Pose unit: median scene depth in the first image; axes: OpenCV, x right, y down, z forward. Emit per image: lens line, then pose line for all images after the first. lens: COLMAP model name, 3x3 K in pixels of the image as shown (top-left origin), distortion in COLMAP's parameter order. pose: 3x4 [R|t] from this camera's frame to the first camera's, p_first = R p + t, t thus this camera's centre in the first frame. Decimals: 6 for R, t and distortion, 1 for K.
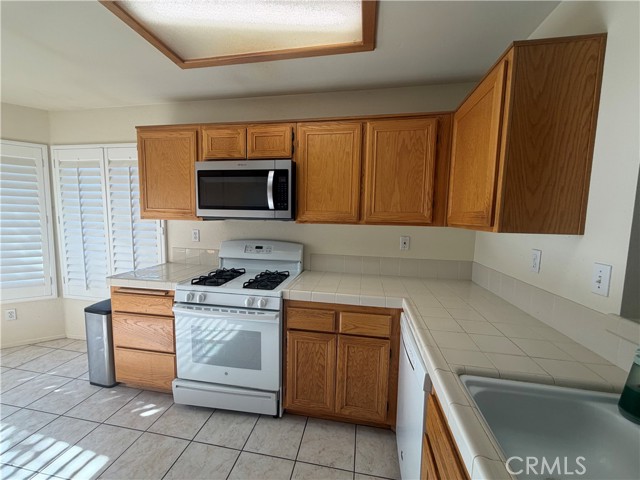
lens RADIAL K [[254.3, 0, 317.8], [0, 254.3, 239.8], [0, 0, 1]] dist [0.000626, 0.000193]
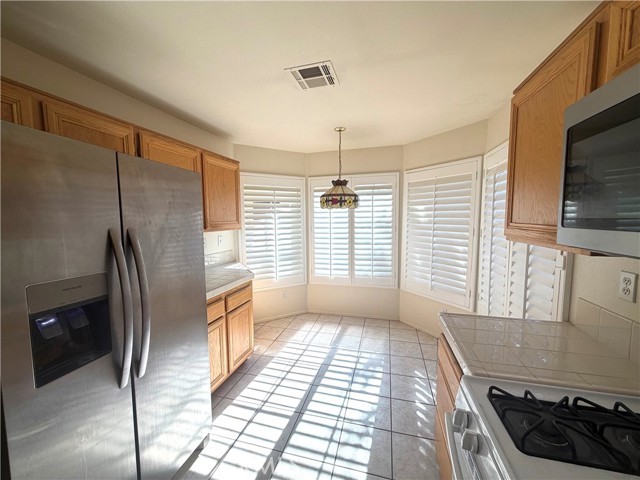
lens RADIAL K [[254.3, 0, 317.8], [0, 254.3, 239.8], [0, 0, 1]] dist [0.000626, 0.000193]
pose [[-0.087619, 0.069452, -0.993730, -0.038492], [-0.092207, 0.992718, 0.077511, -0.101832], [0.991877, 0.098420, -0.080577, 0.688656]]
